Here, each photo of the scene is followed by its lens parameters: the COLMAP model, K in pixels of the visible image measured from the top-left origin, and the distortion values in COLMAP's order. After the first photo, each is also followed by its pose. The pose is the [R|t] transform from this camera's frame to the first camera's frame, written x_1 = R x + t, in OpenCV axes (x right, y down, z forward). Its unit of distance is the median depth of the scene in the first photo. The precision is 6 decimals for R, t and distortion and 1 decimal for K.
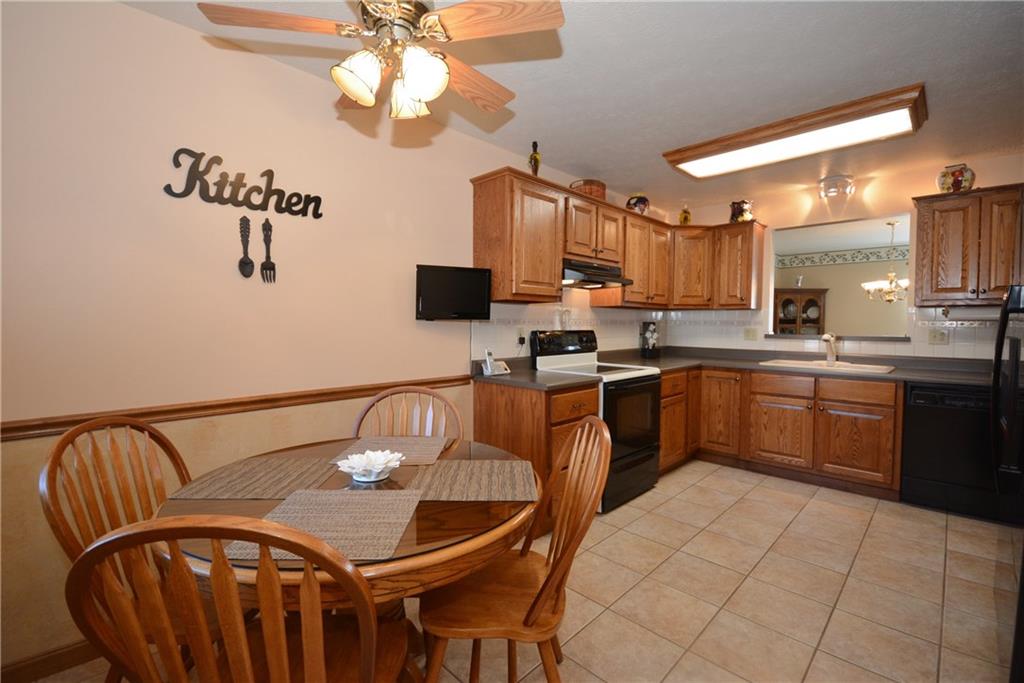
lens RADIAL K [[451.1, 0, 510.4], [0, 451.1, 341.2], [0, 0, 1]] dist [-0.003681, -0.004558]
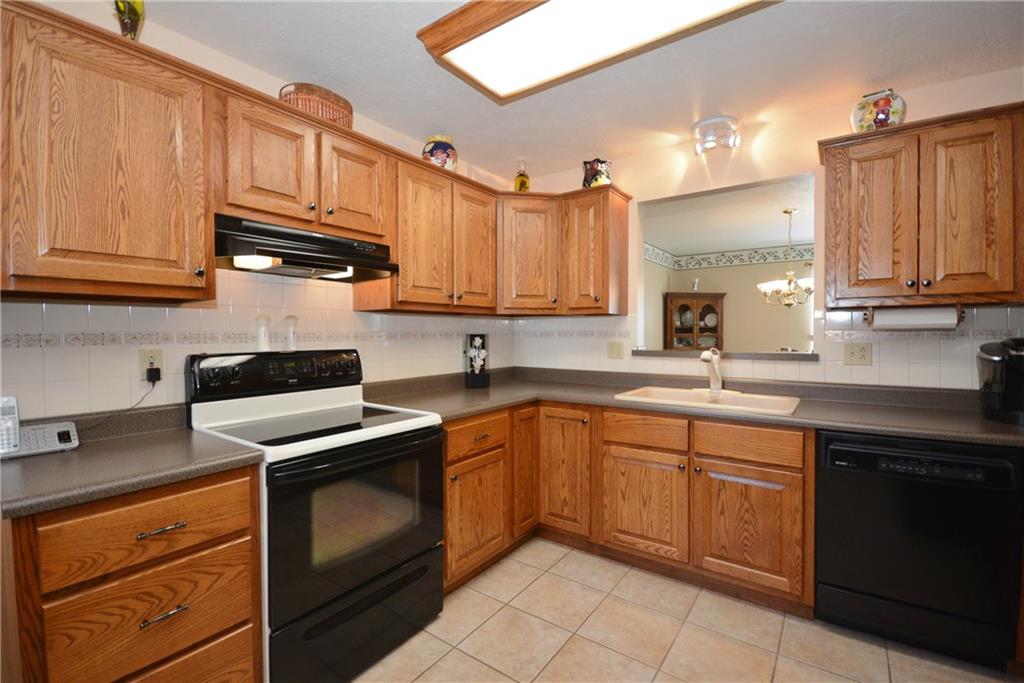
lens RADIAL K [[451.1, 0, 516.7], [0, 451.1, 339.7], [0, 0, 1]] dist [-0.003681, -0.004558]
pose [[0.987217, -0.009303, 0.159111, 0.316576], [0.012910, 0.999682, -0.021651, -0.021819], [-0.158859, 0.023429, 0.987023, 0.381628]]
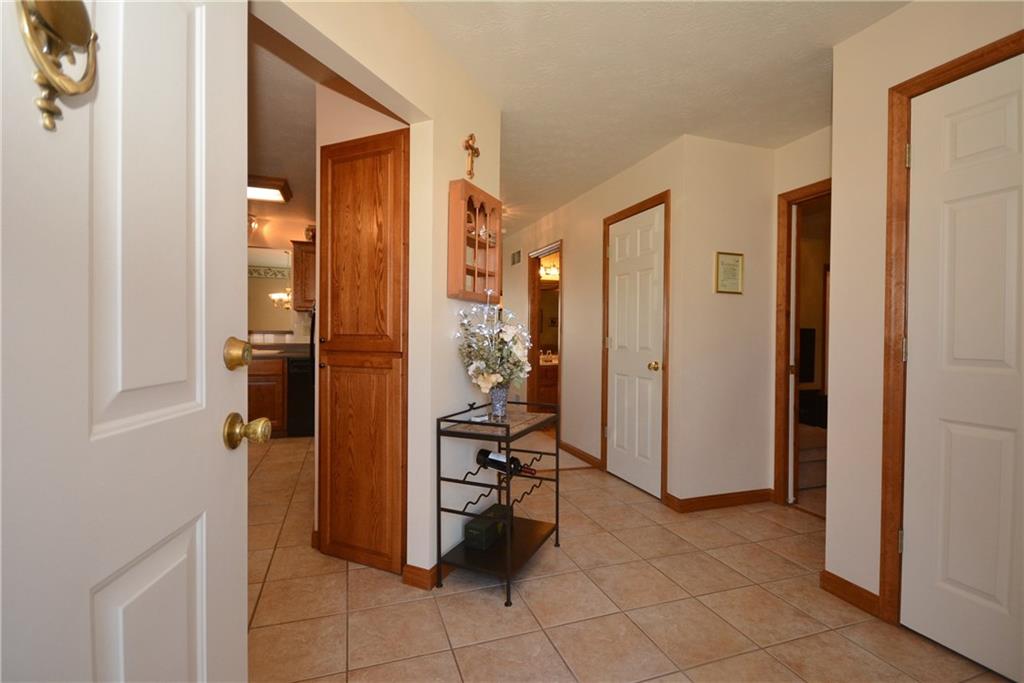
lens RADIAL K [[458.3, 0, 515.4], [0, 458.3, 341.1], [0, 0, 1]] dist [0.003646, 0.000147]
pose [[0.428570, -0.007066, 0.903481, -0.182773], [0.024430, 0.999694, -0.003770, 0.047259], [-0.903178, 0.023688, 0.428612, -0.331226]]
